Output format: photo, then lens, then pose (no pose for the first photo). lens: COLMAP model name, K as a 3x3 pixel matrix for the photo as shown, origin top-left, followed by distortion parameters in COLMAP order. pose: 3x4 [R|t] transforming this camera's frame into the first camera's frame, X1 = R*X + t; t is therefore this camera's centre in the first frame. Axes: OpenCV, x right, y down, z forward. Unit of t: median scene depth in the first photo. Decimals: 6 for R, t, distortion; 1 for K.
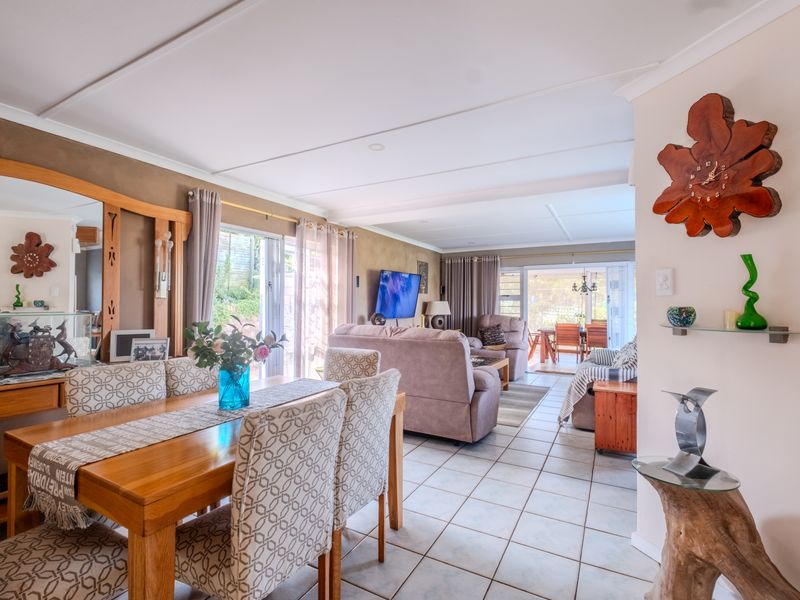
lens RADIAL K [[392.1, 0, 398.0], [0, 392.1, 307.6], [0, 0, 1]] dist [-0.019290, 0.000593]
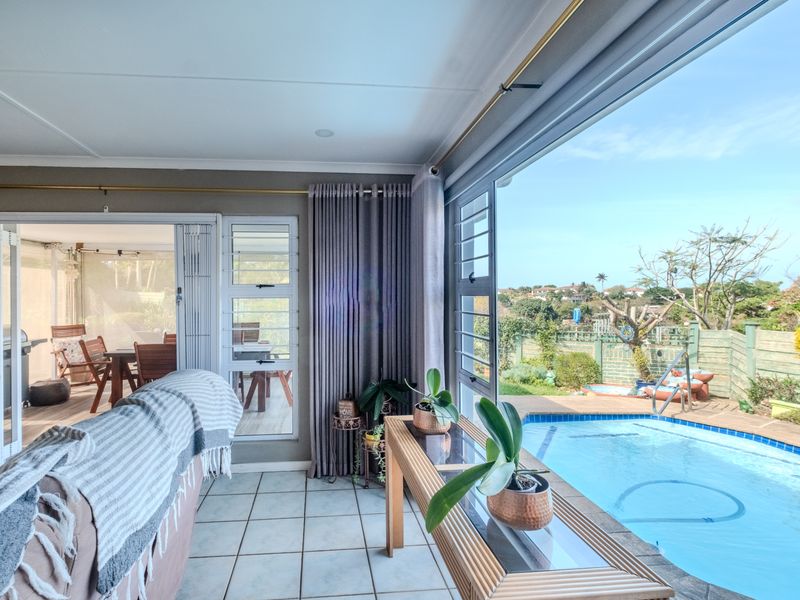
lens RADIAL K [[392.1, 0, 394.4], [0, 392.1, 297.6], [0, 0, 1]] dist [-0.019290, 0.000593]
pose [[0.765493, -0.012191, 0.643329, 0.388607], [0.013183, 0.999908, 0.003262, -0.015352], [-0.643310, 0.005984, 0.765583, 0.443950]]
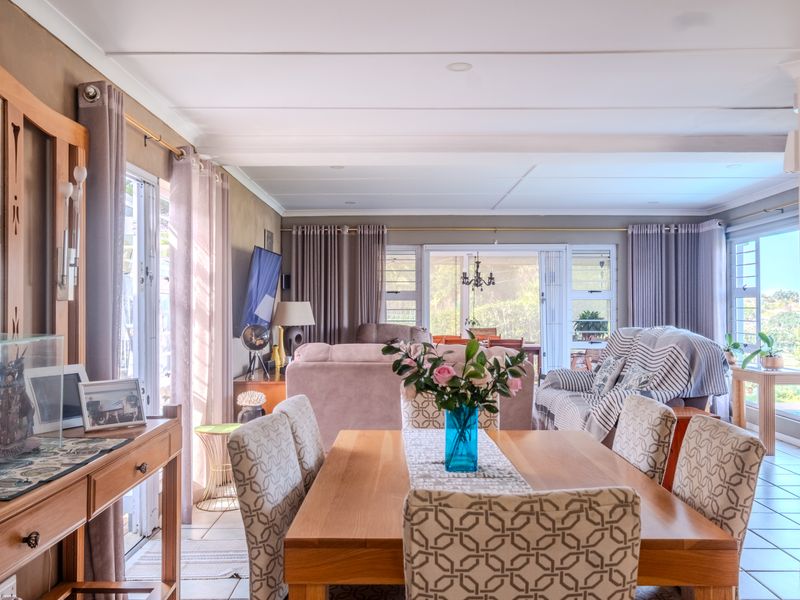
lens RADIAL K [[732.6, 0, 403.2], [0, 732.6, 301.3], [0, 0, 1]] dist [-0.062612, 0.000000]
pose [[0.868213, -0.002591, 0.496184, -0.283912], [0.008776, 0.999910, -0.010134, -0.004209], [-0.496113, 0.013153, 0.868158, 0.000364]]
